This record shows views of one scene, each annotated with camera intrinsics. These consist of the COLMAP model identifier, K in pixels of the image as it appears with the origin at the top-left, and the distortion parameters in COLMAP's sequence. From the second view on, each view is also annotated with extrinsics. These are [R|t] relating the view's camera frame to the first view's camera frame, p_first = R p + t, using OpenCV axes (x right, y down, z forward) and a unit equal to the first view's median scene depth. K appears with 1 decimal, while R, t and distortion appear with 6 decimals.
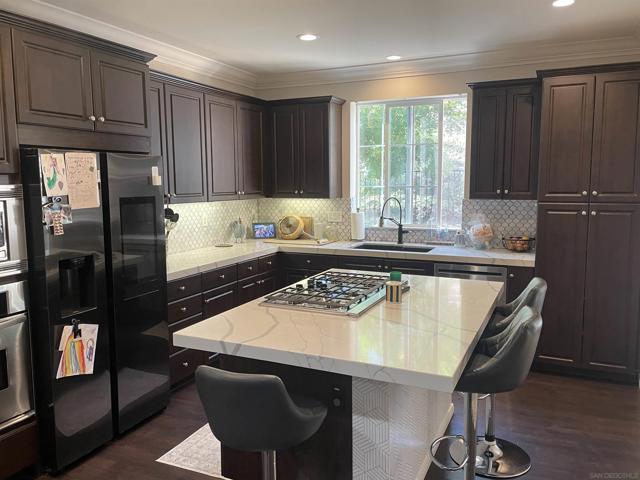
lens RADIAL K [[514.4, 0, 323.6], [0, 514.4, 236.2], [0, 0, 1]] dist [0.063553, -0.003674]
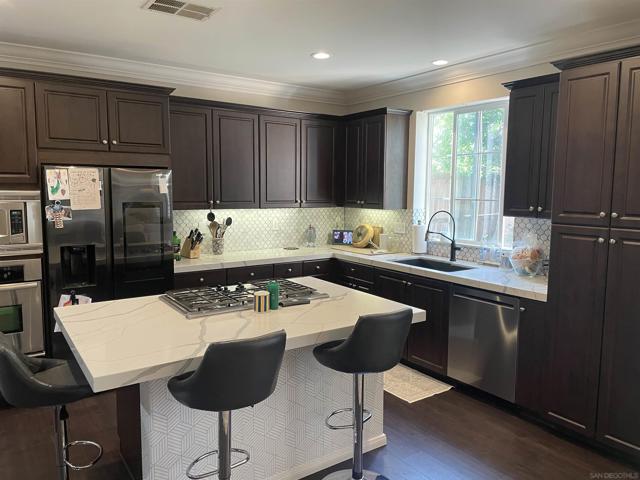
lens RADIAL K [[483.6, 0, 320.6], [0, 483.6, 241.4], [0, 0, 1]] dist [0.044520, -0.013512]
pose [[0.860232, 0.069923, -0.505085, 0.447949], [-0.069580, 0.997384, 0.019571, -0.024475], [0.505133, 0.018308, 0.862847, 0.143446]]
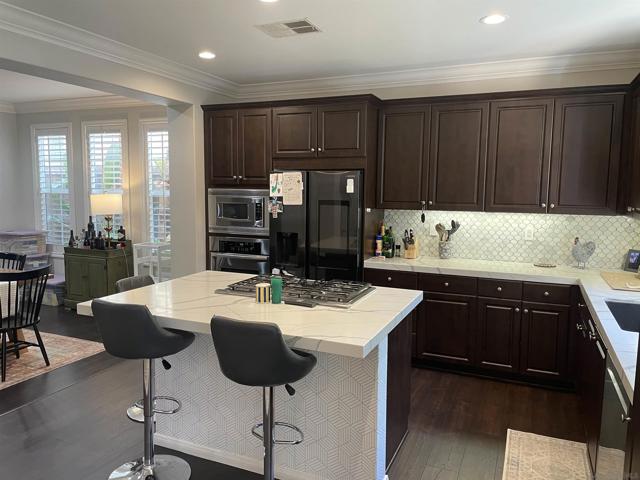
lens RADIAL K [[483.6, 0, 318.1], [0, 483.6, 241.6], [0, 0, 1]] dist [0.044520, -0.013512]
pose [[0.001894, 0.120384, -0.992726, 0.715983], [-0.119802, 0.985605, 0.119292, -0.084940], [0.992796, 0.118705, 0.016289, 0.686264]]
